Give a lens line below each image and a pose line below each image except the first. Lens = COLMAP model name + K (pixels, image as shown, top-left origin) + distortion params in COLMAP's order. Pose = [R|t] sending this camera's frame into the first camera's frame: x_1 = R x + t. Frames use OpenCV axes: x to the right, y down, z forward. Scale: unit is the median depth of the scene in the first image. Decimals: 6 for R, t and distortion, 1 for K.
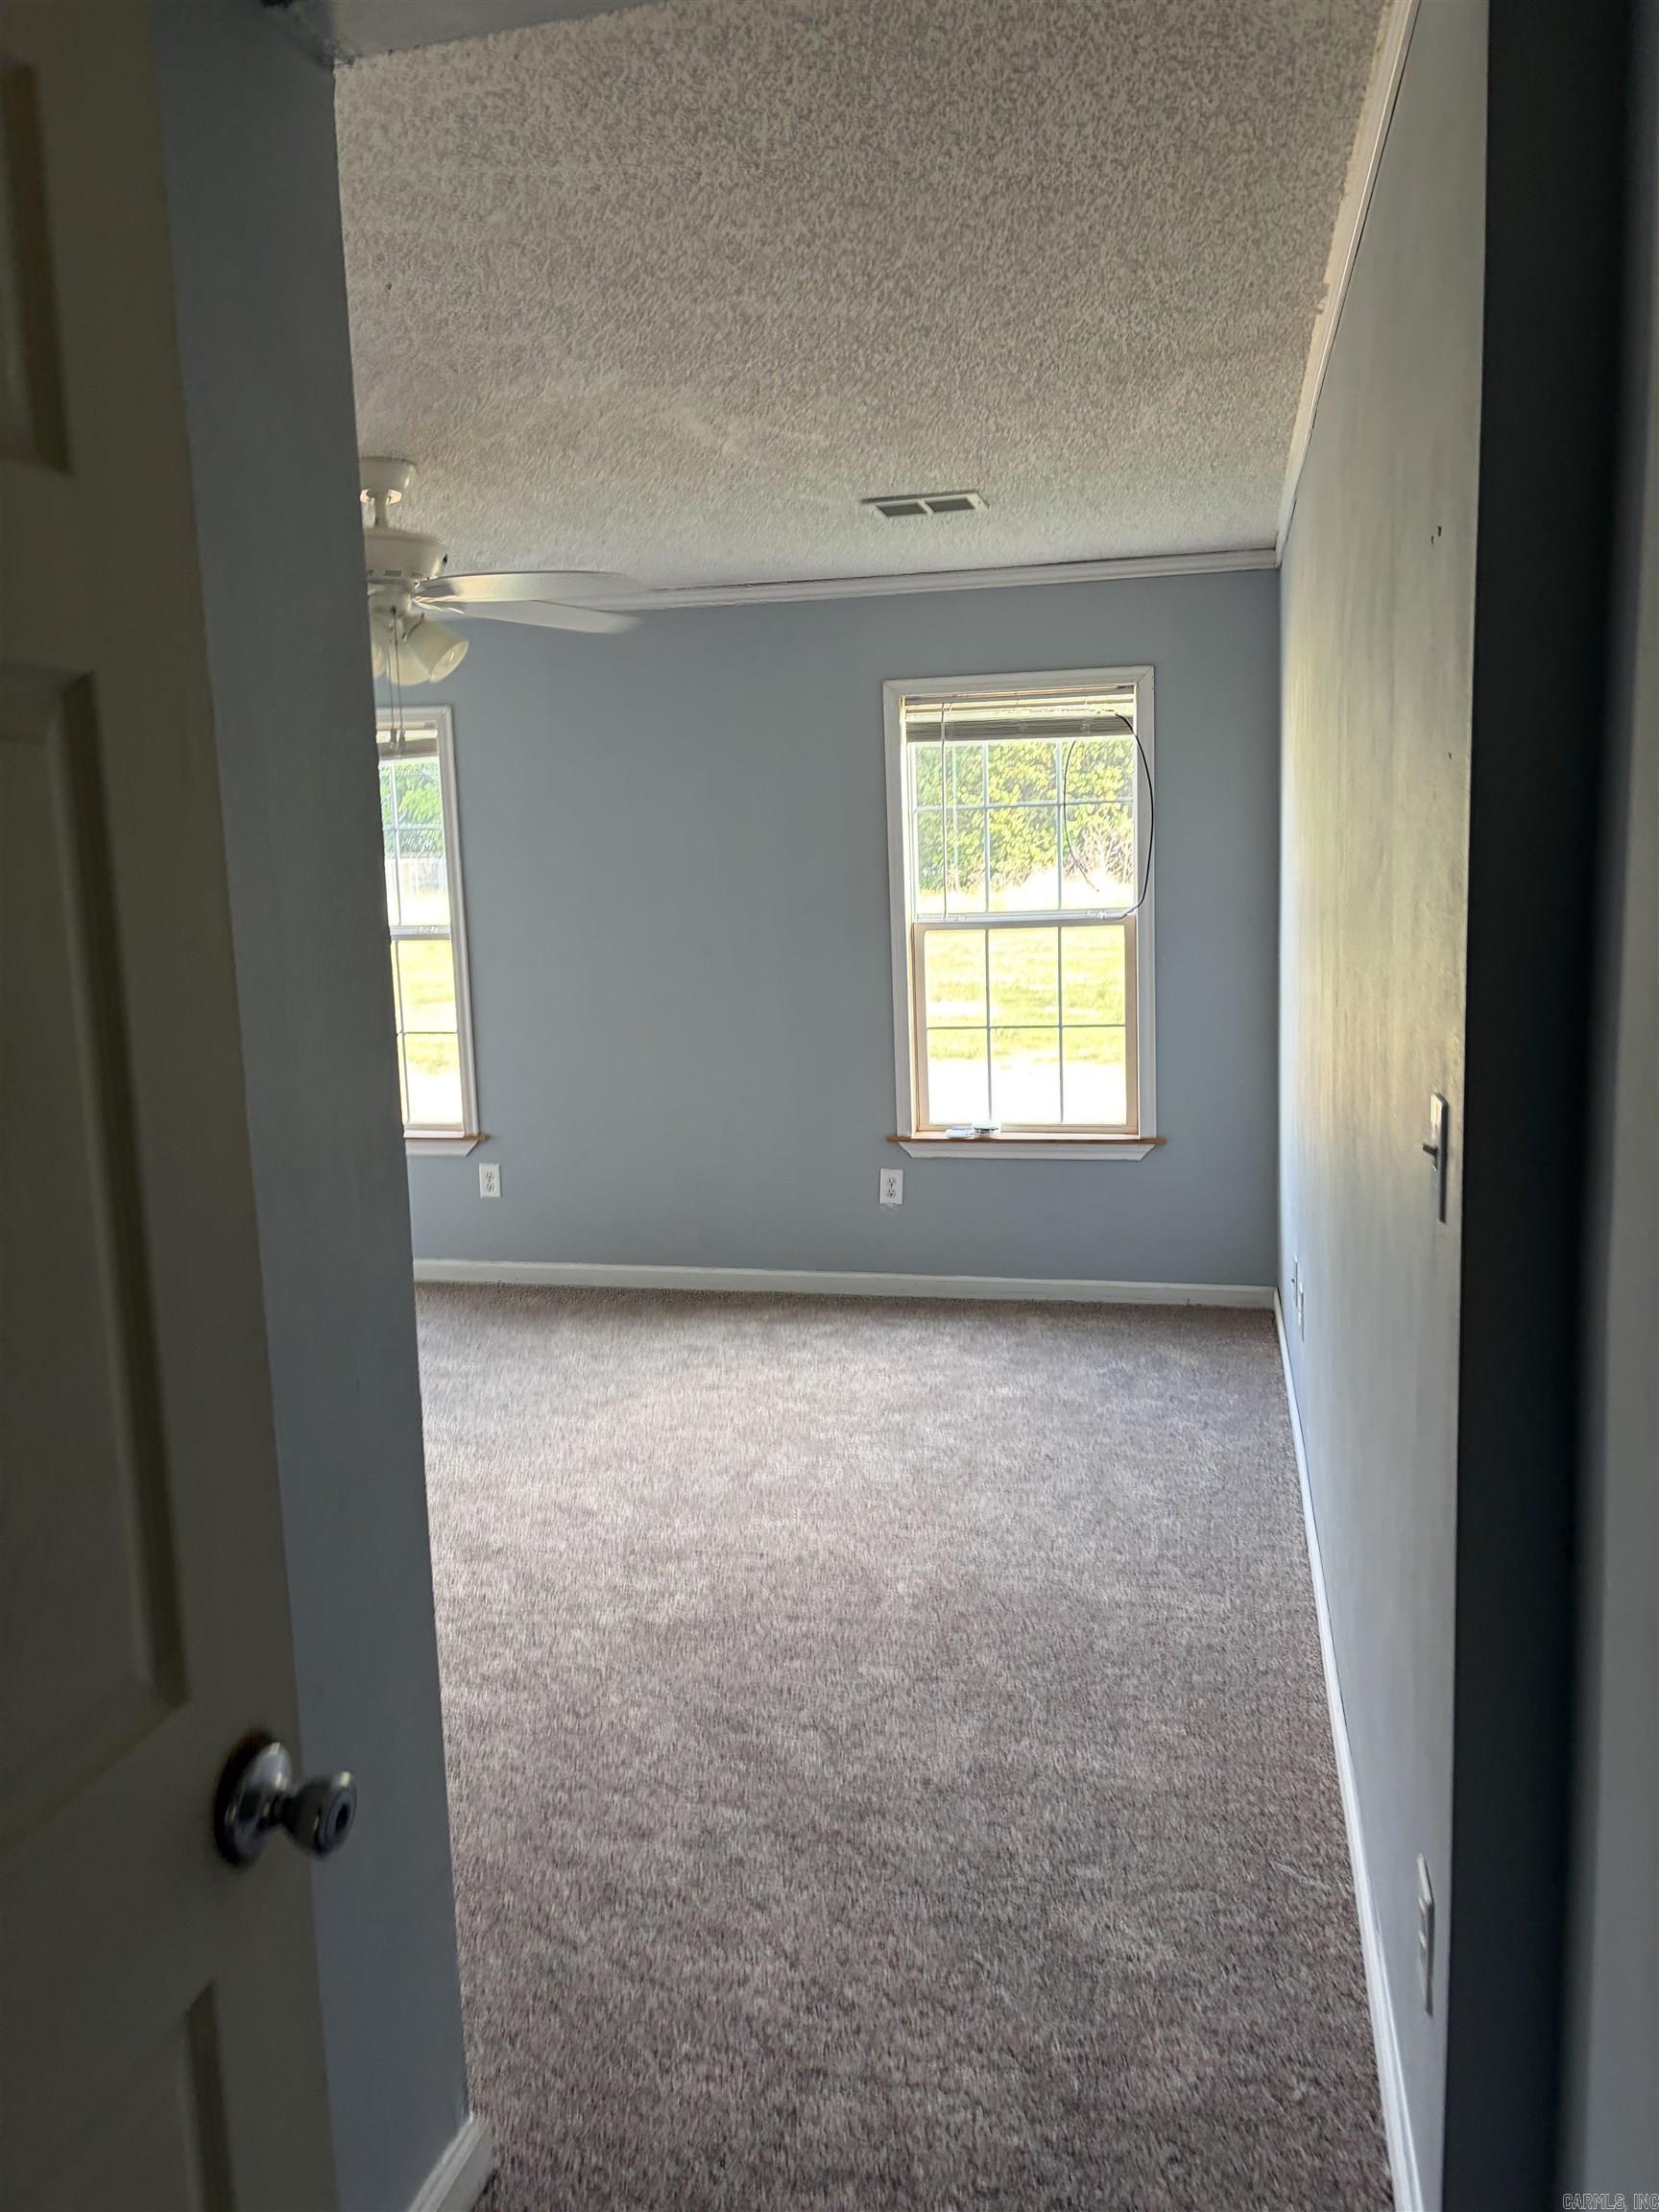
lens RADIAL K [[1634.4, 0, 843.5], [0, 1634.4, 1091.1], [0, 0, 1]] dist [0.066507, -0.081417]
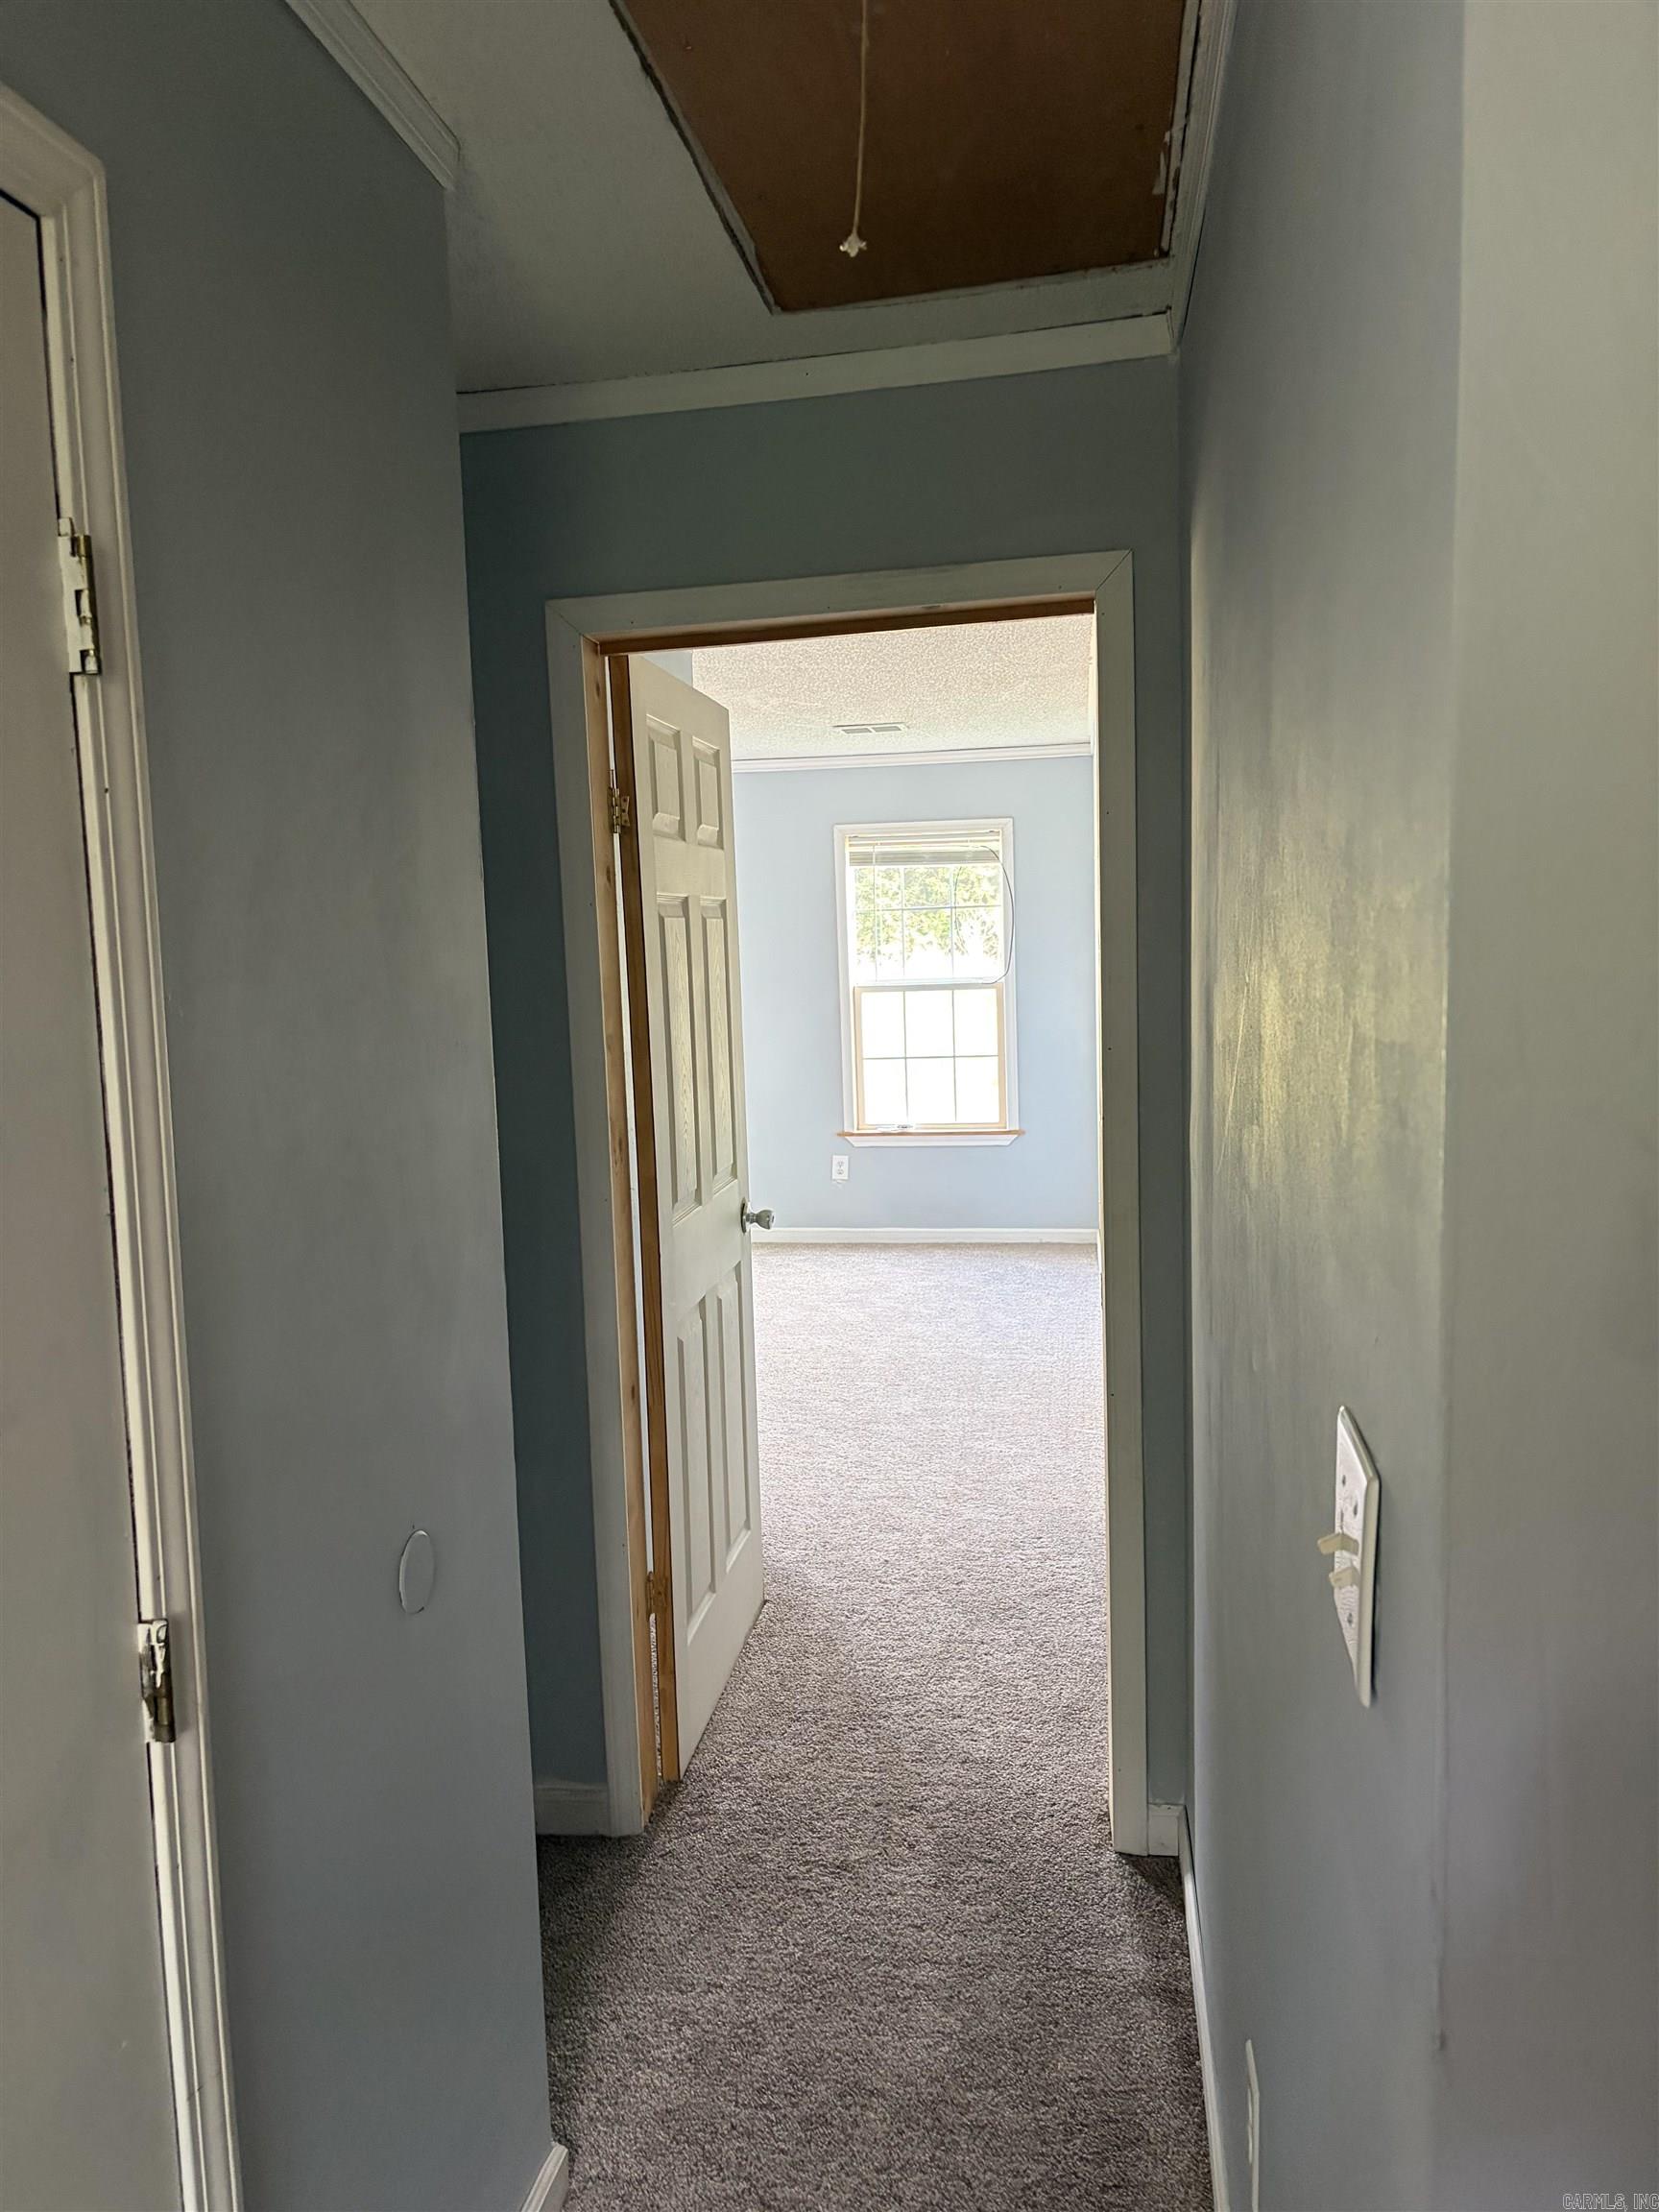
lens RADIAL K [[1634.4, 0, 843.5], [0, 1634.4, 1091.1], [0, 0, 1]] dist [0.066507, -0.081417]
pose [[0.997220, -0.002300, 0.074478, -0.078575], [0.005956, 0.998786, -0.048899, 0.064437], [-0.074275, 0.049206, 0.996023, -0.471708]]
